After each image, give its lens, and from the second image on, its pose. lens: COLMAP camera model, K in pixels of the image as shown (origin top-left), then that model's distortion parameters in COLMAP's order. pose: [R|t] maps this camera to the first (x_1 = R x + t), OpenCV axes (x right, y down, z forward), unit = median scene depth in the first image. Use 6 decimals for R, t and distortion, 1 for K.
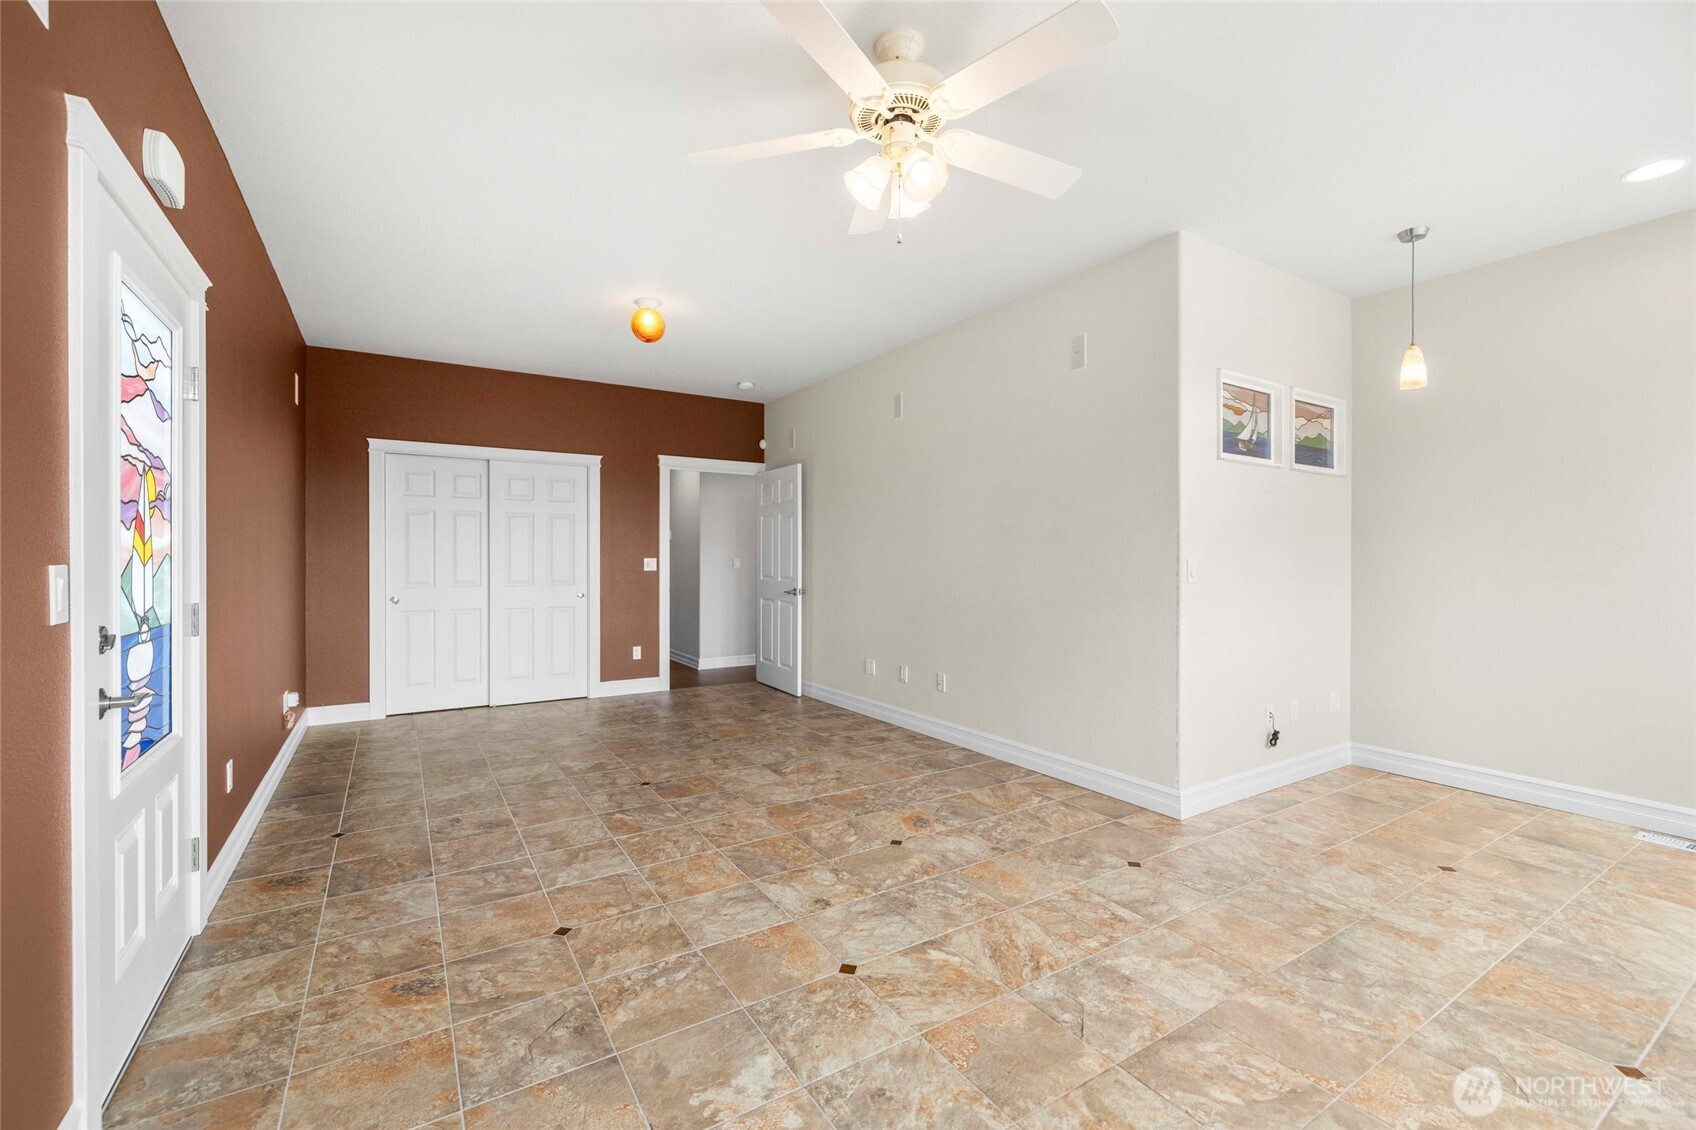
lens RADIAL K [[711.6, 0, 844.3], [0, 711.6, 560.0], [0, 0, 1]] dist [-0.000074, 0.000242]
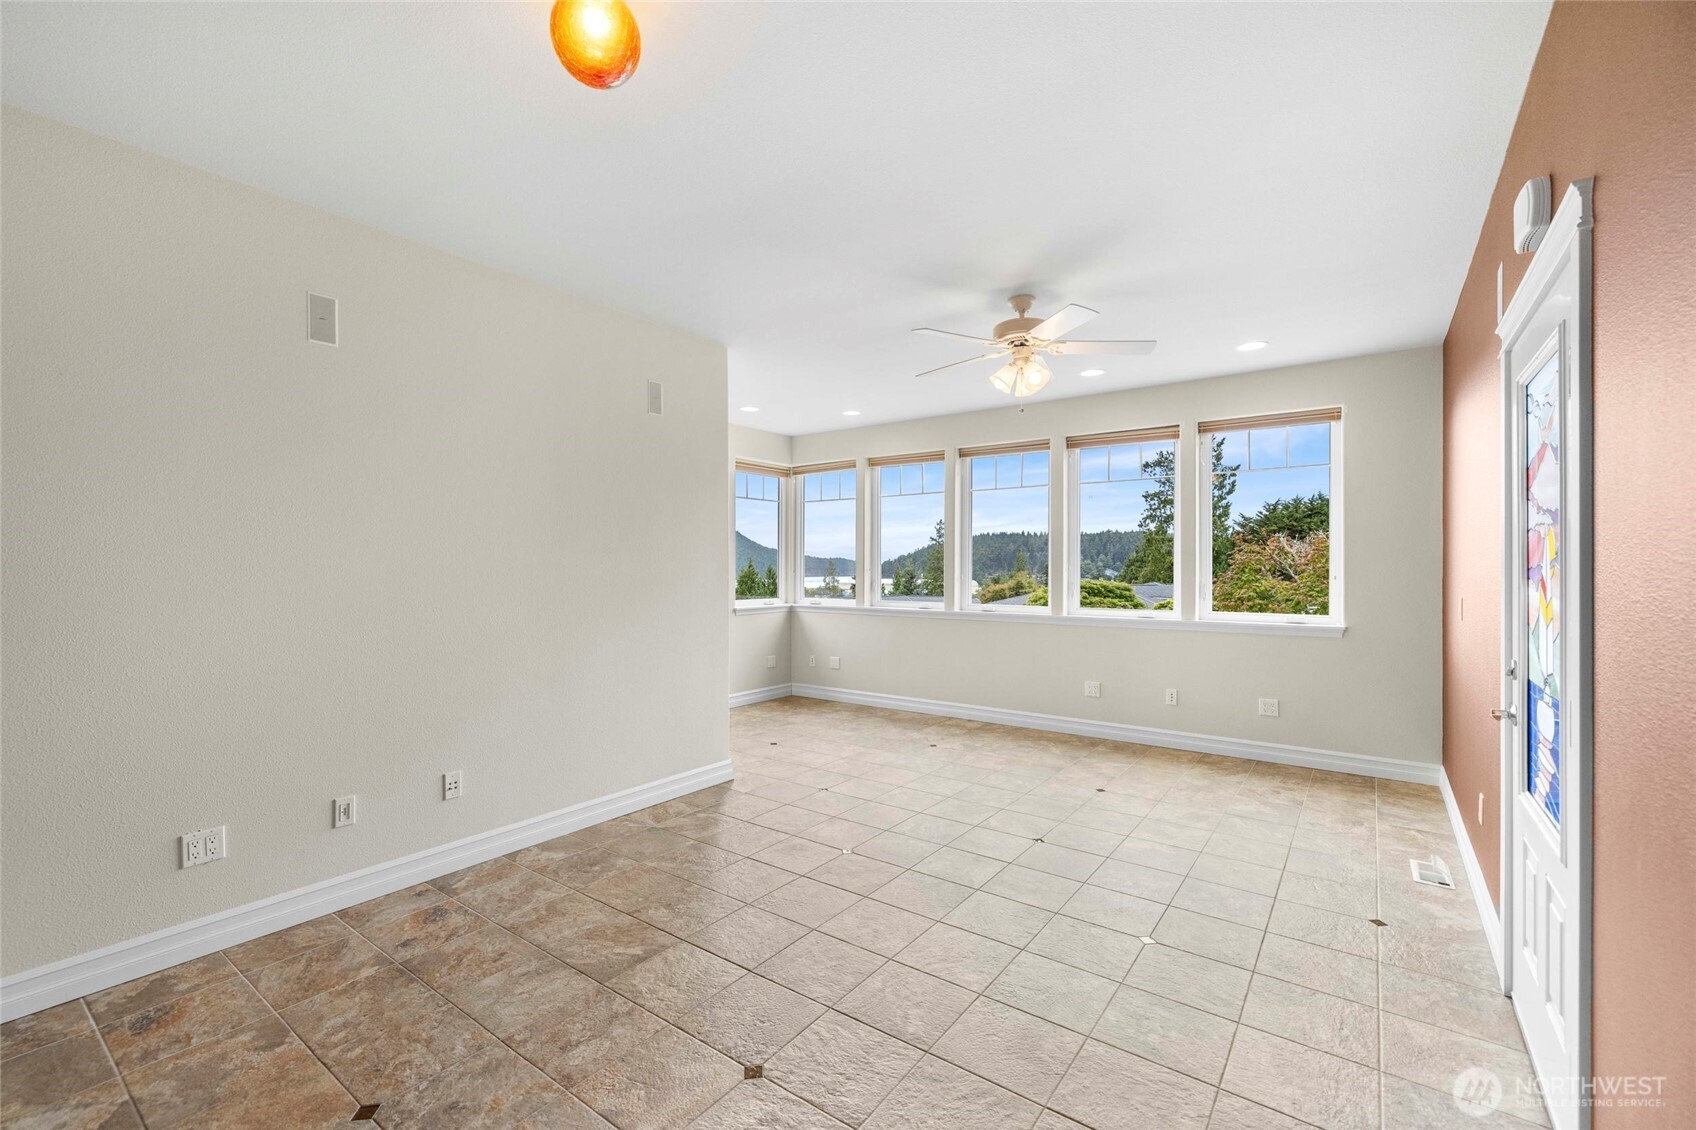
lens RADIAL K [[711.6, 0, 845.9], [0, 711.6, 575.9], [0, 0, 1]] dist [-0.000074, 0.000242]
pose [[-0.360388, -0.013368, 0.932707, -0.749250], [0.002590, 0.999879, 0.015331, -0.040023], [-0.932799, 0.007941, -0.360310, 1.095617]]
